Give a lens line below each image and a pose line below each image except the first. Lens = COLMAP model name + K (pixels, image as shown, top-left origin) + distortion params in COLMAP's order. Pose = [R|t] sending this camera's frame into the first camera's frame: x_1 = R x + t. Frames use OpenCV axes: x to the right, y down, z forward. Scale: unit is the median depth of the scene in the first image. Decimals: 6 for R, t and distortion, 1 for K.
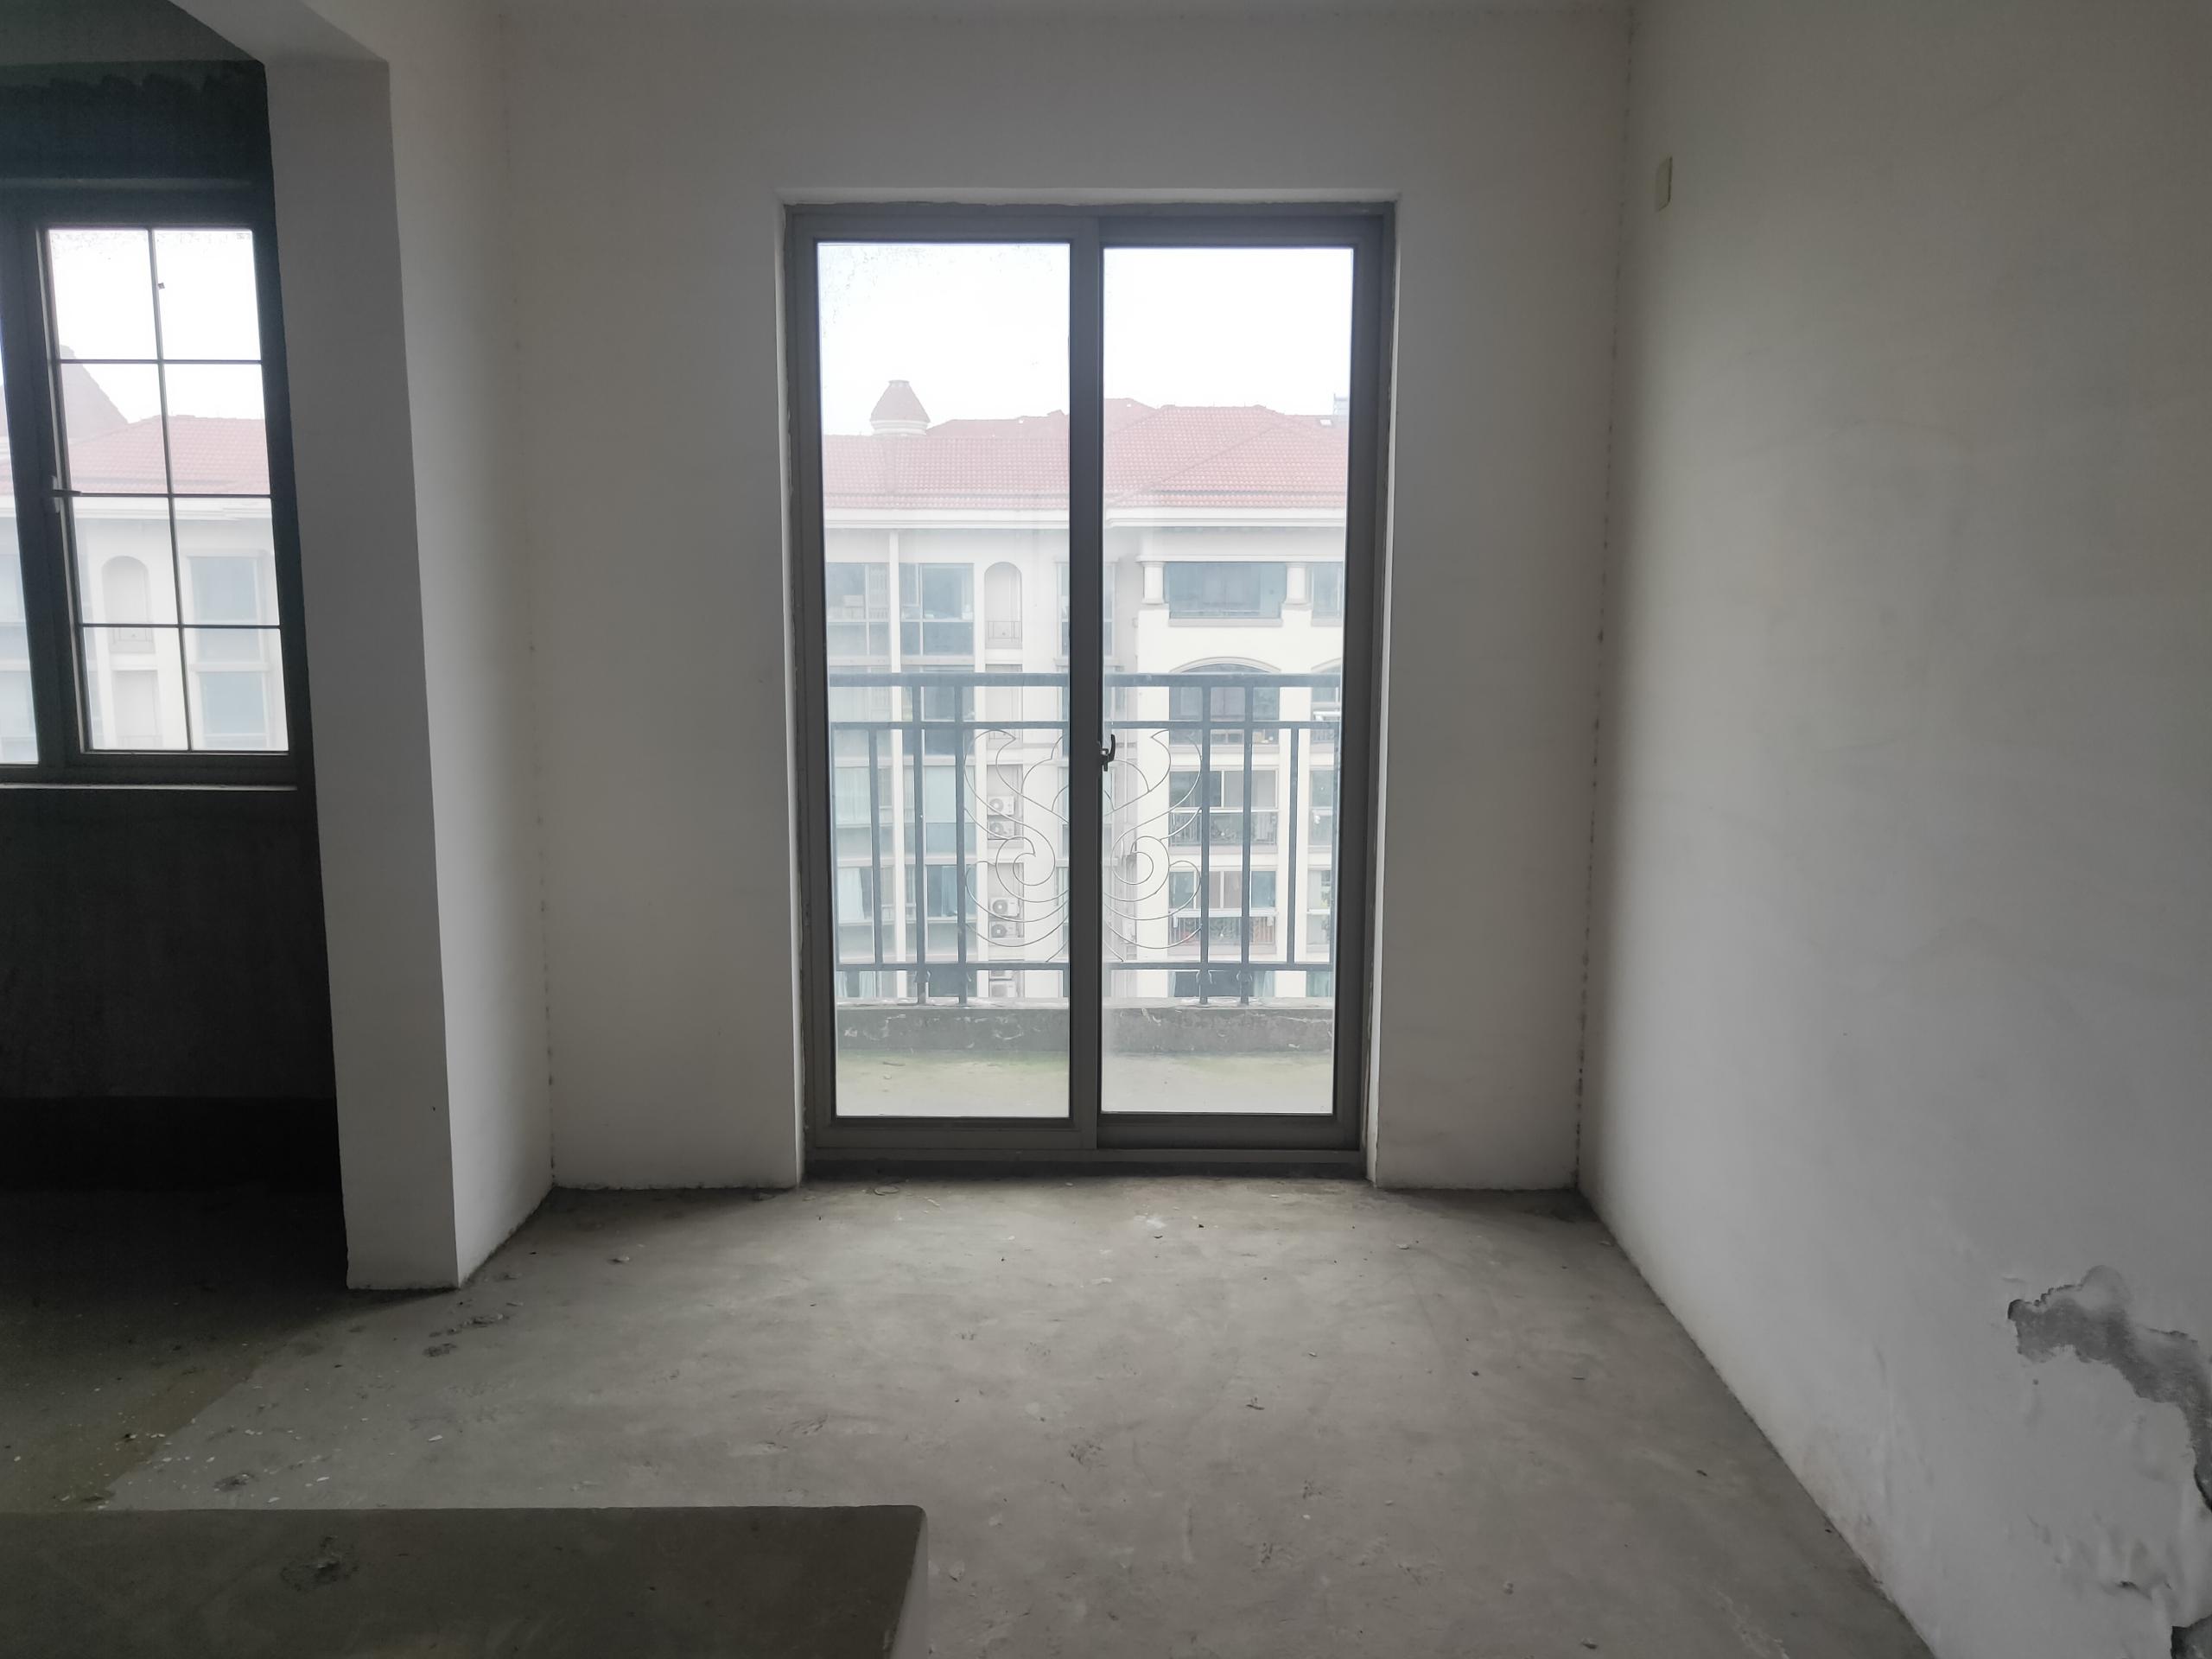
lens RADIAL K [[1736.0, 0, 1106.0], [0, 1736.0, 829.5], [0, 0, 1]] dist [0.085652, -0.003625]
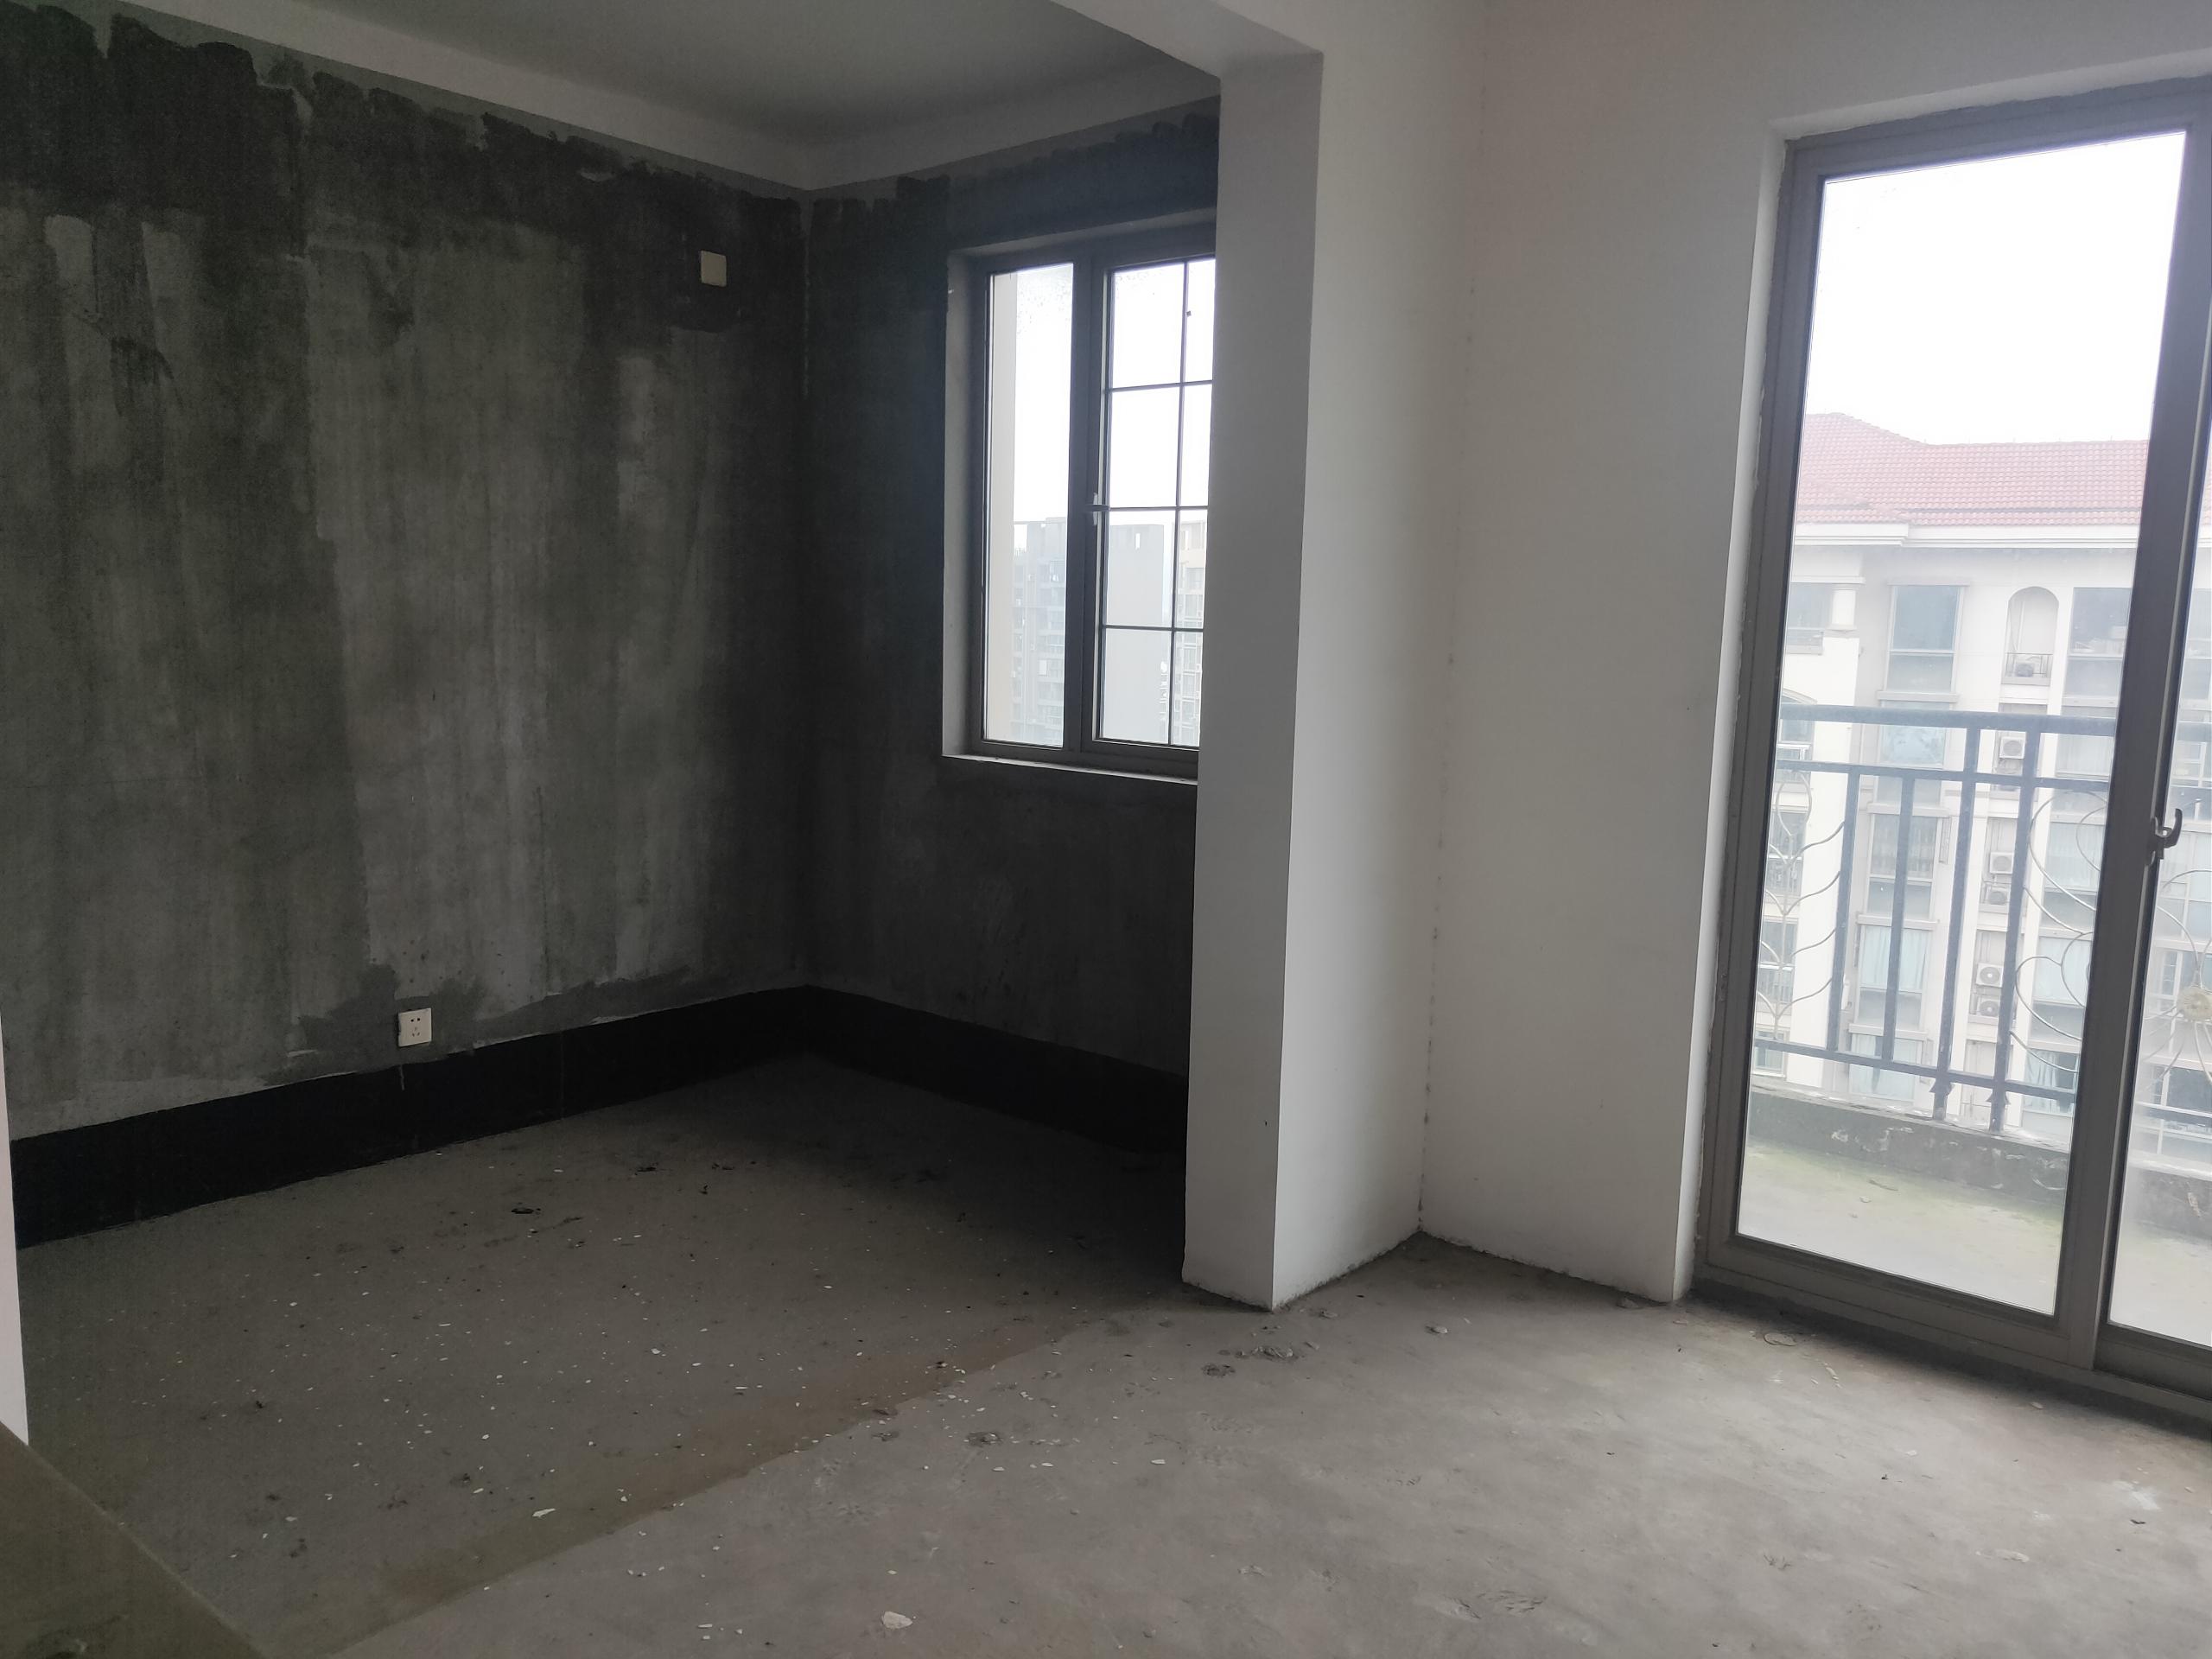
lens RADIAL K [[1736.9, 0, 1106.0], [0, 1736.9, 829.5], [0, 0, 1]] dist [0.062204, -0.016404]
pose [[0.783230, 0.101954, -0.613315, 0.119936], [-0.111029, 0.993542, 0.023371, -0.015211], [0.611738, 0.049791, 0.789492, 0.167815]]
